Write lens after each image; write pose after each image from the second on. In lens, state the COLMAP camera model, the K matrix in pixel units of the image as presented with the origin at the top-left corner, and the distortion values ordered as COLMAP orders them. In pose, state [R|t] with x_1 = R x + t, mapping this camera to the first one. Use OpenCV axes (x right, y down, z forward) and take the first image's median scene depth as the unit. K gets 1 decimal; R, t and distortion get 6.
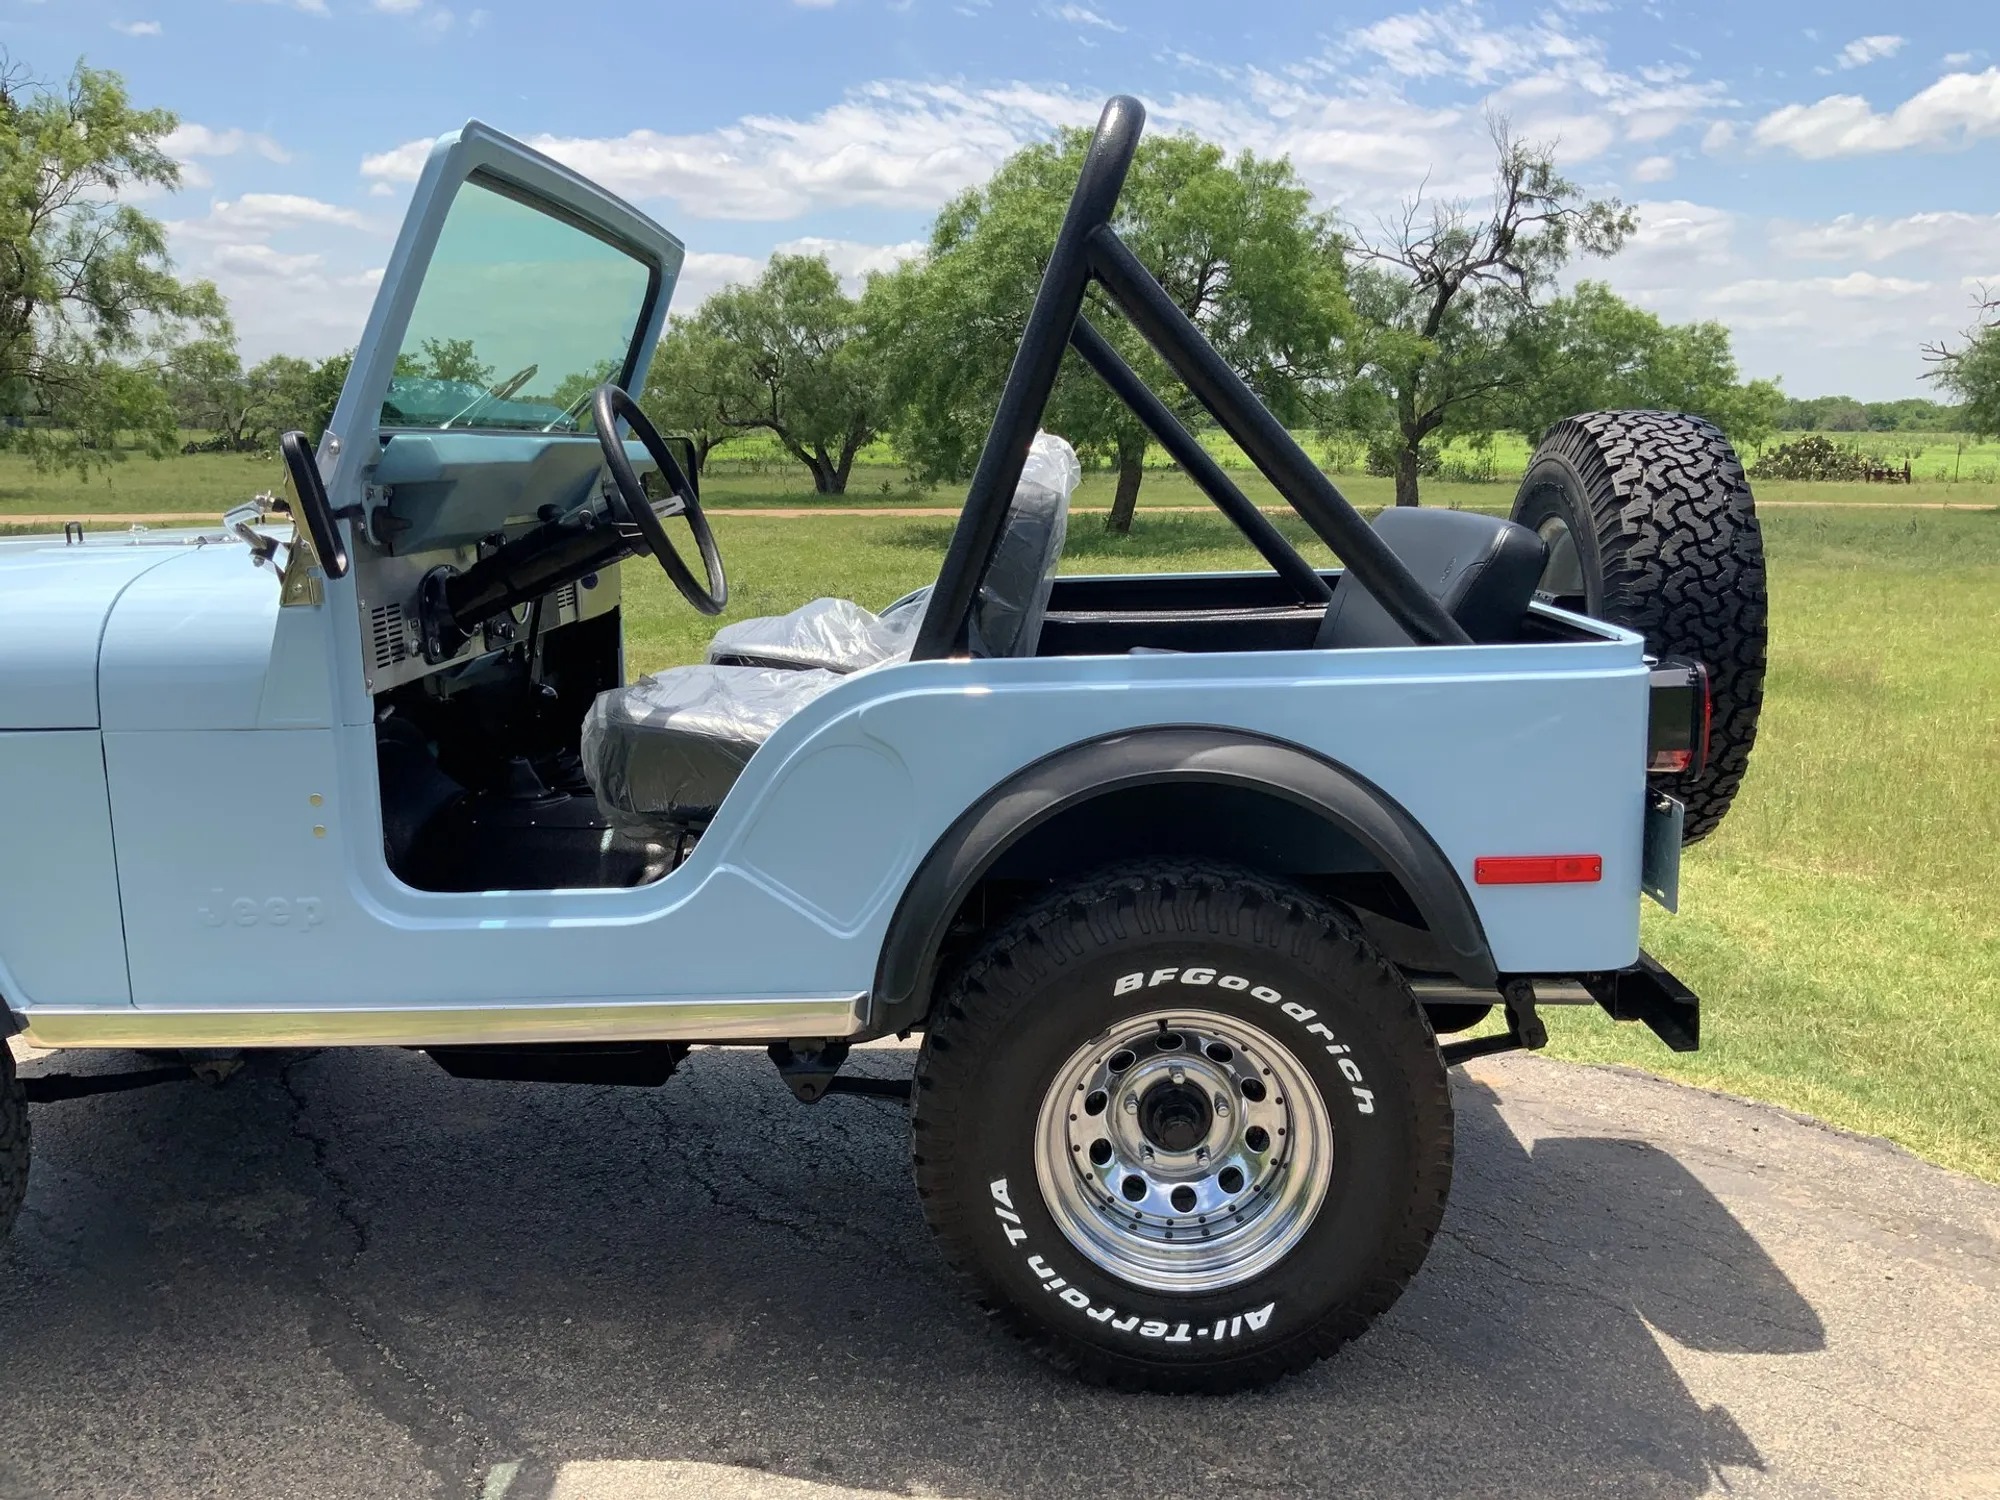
lens RADIAL K [[1644.4, 0, 991.2], [0, 1644.4, 752.6], [0, 0, 1]] dist [0.091557, -0.188833]
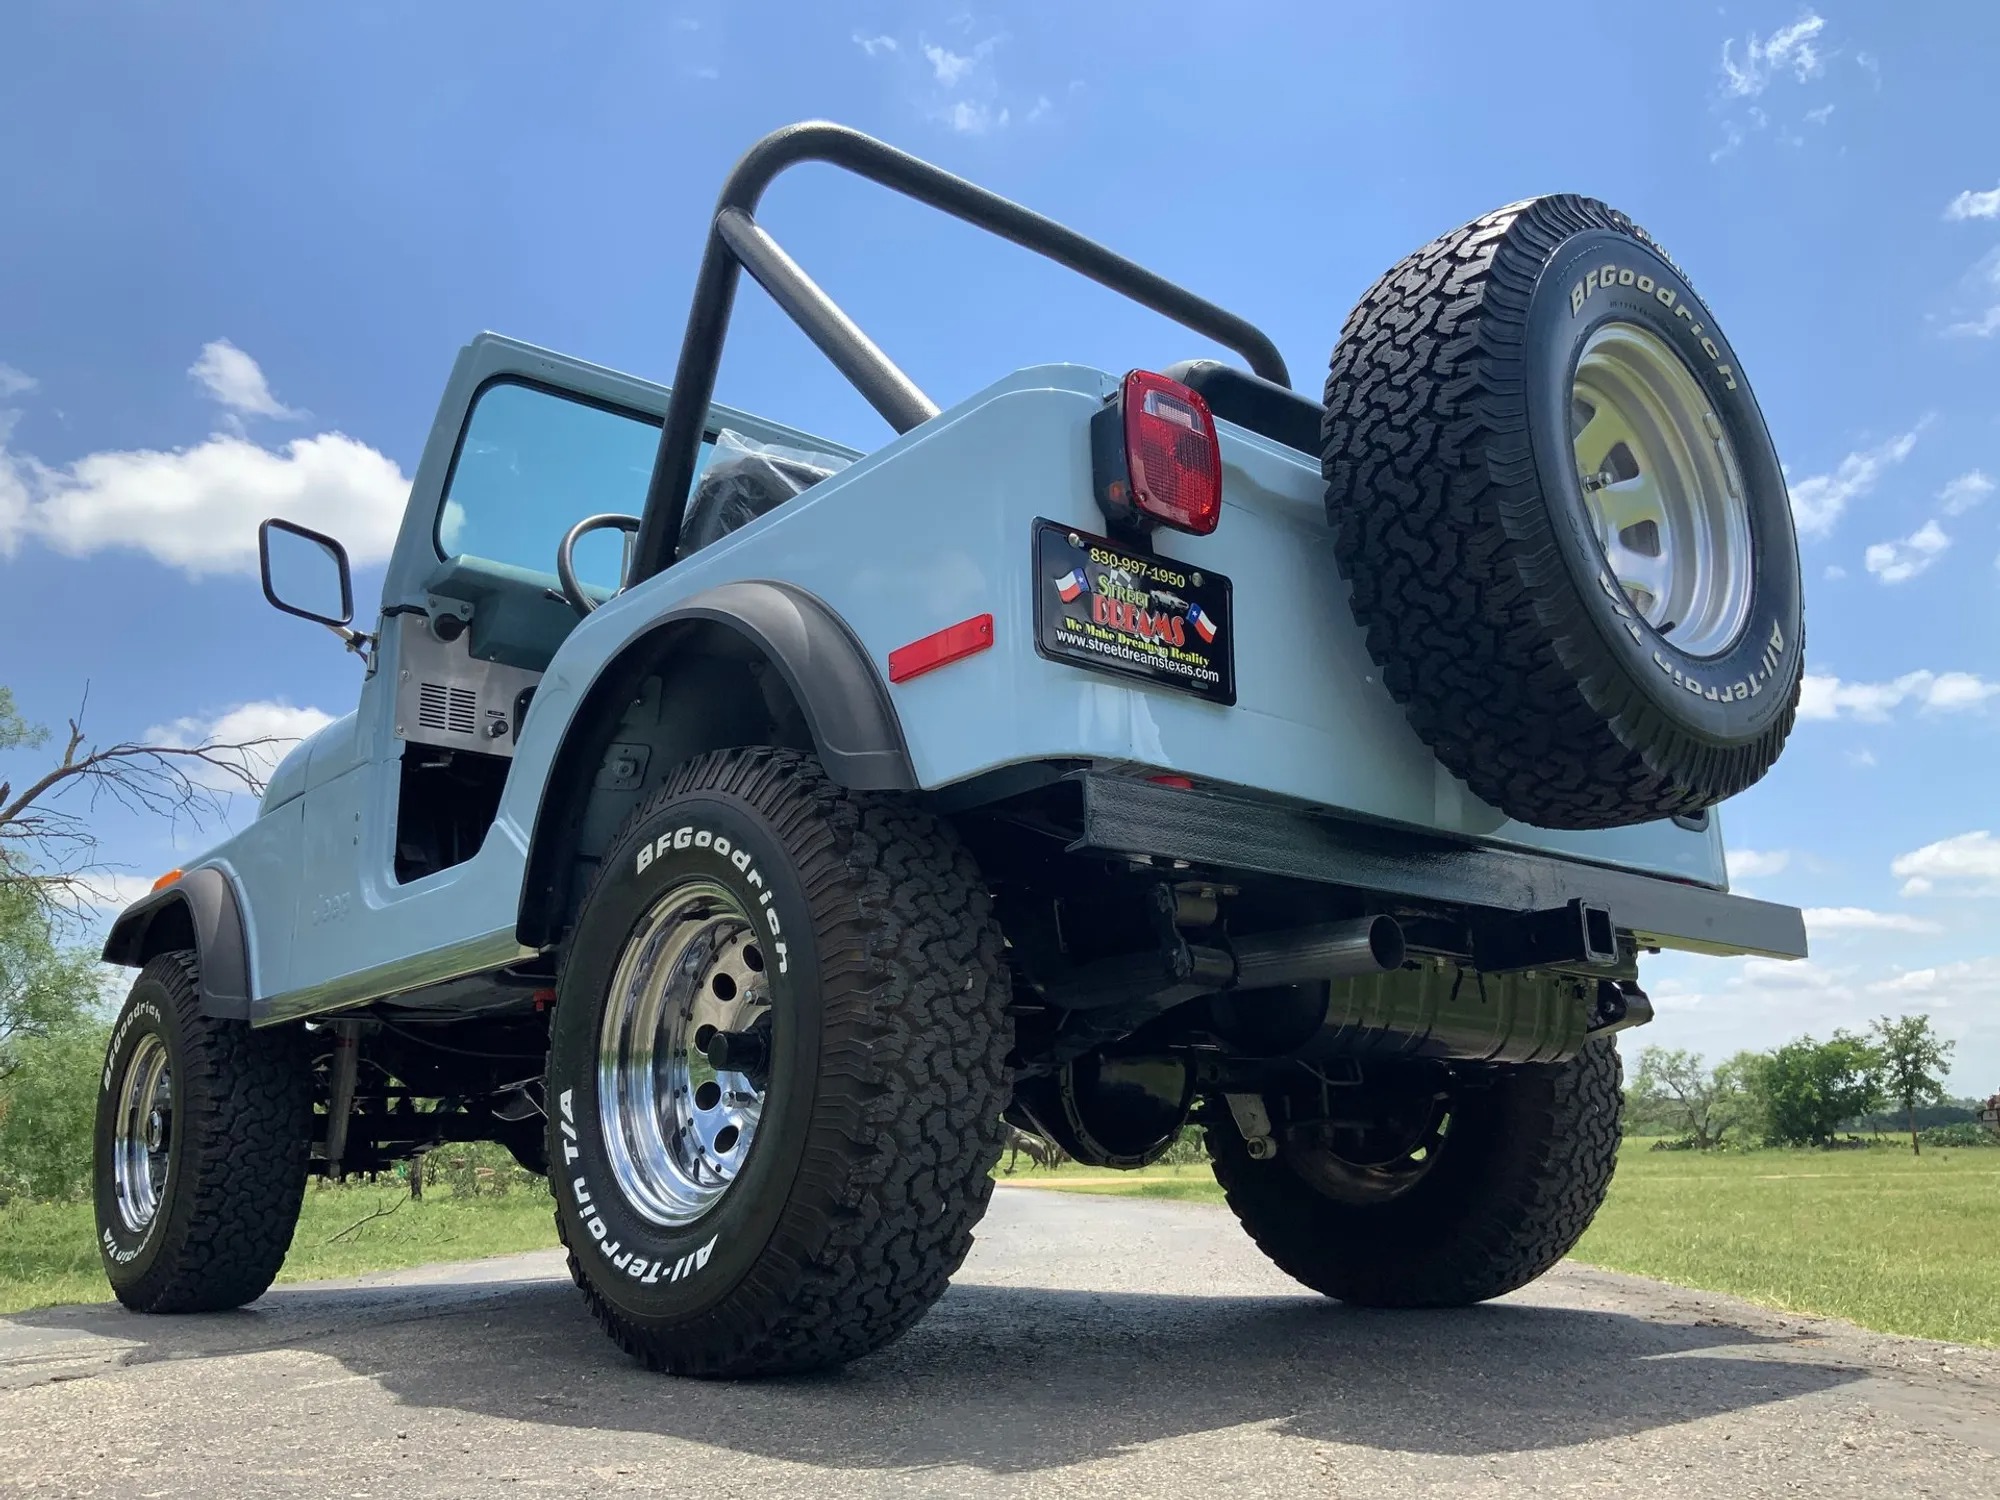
lens RADIAL K [[1659.6, 0, 997.5], [0, 1659.6, 752.7], [0, 0, 1]] dist [0.084731, -0.193604]
pose [[0.676226, -0.185456, -0.712969, 0.844253], [-0.122659, 0.925942, -0.357192, 0.370926], [0.726411, 0.328995, 0.603398, 0.509654]]
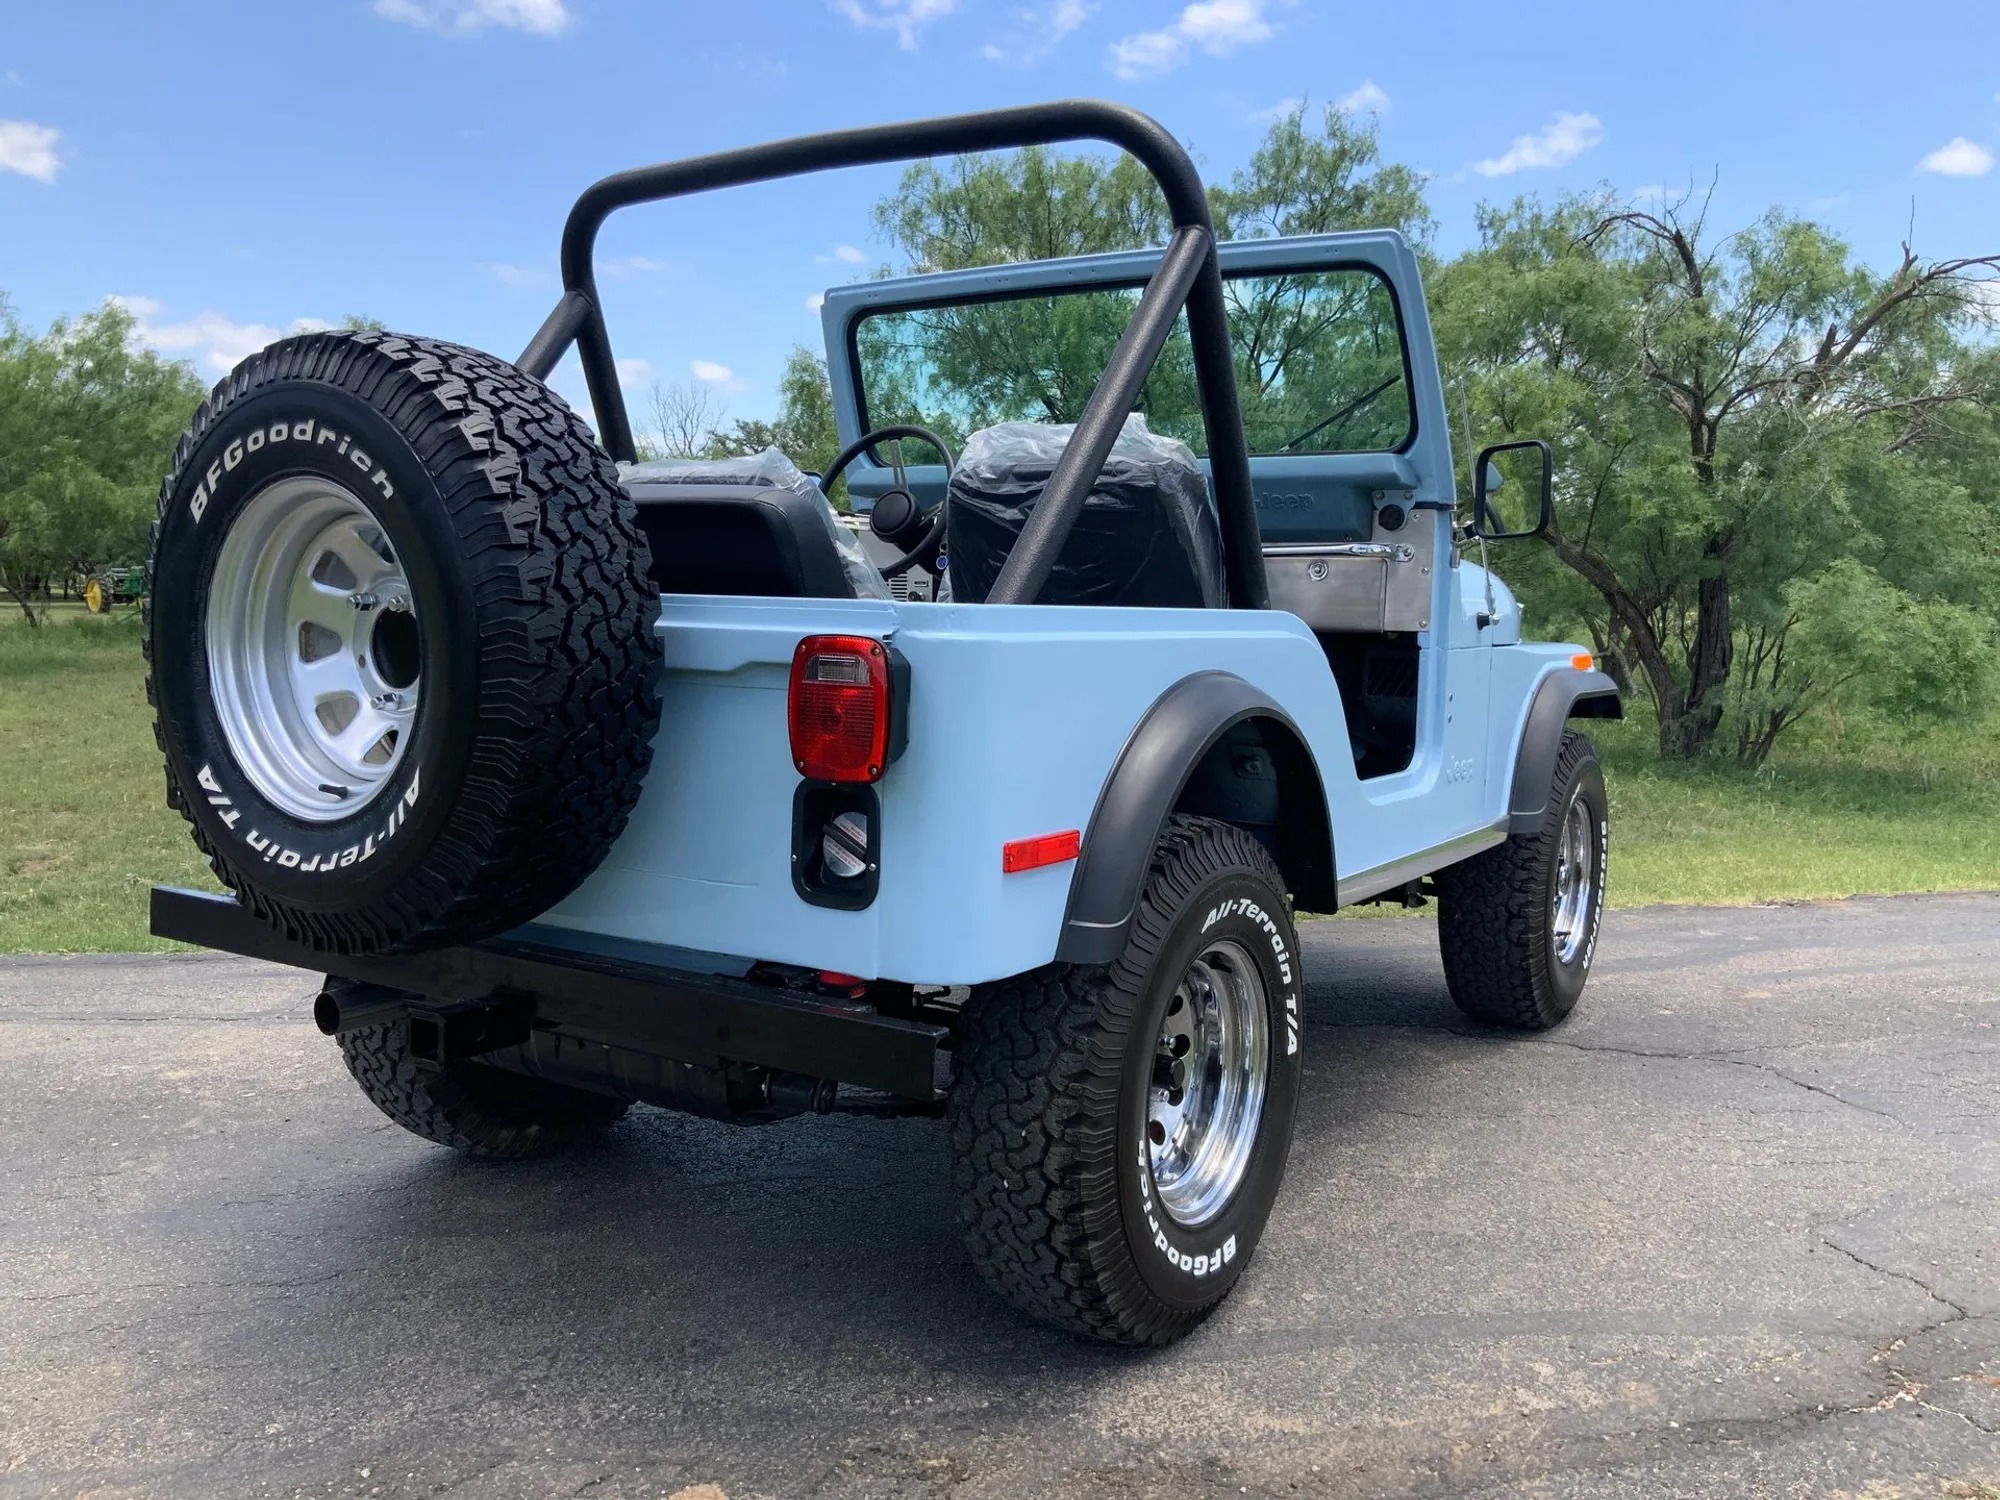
lens RADIAL K [[1651.4, 0, 996.1], [0, 1651.4, 752.8], [0, 0, 1]] dist [0.097247, -0.188859]
pose [[-0.514143, 0.091711, -0.852787, 1.040334], [-0.166524, 0.964674, 0.204141, -0.264184], [0.841384, 0.246967, -0.480708, 1.907754]]
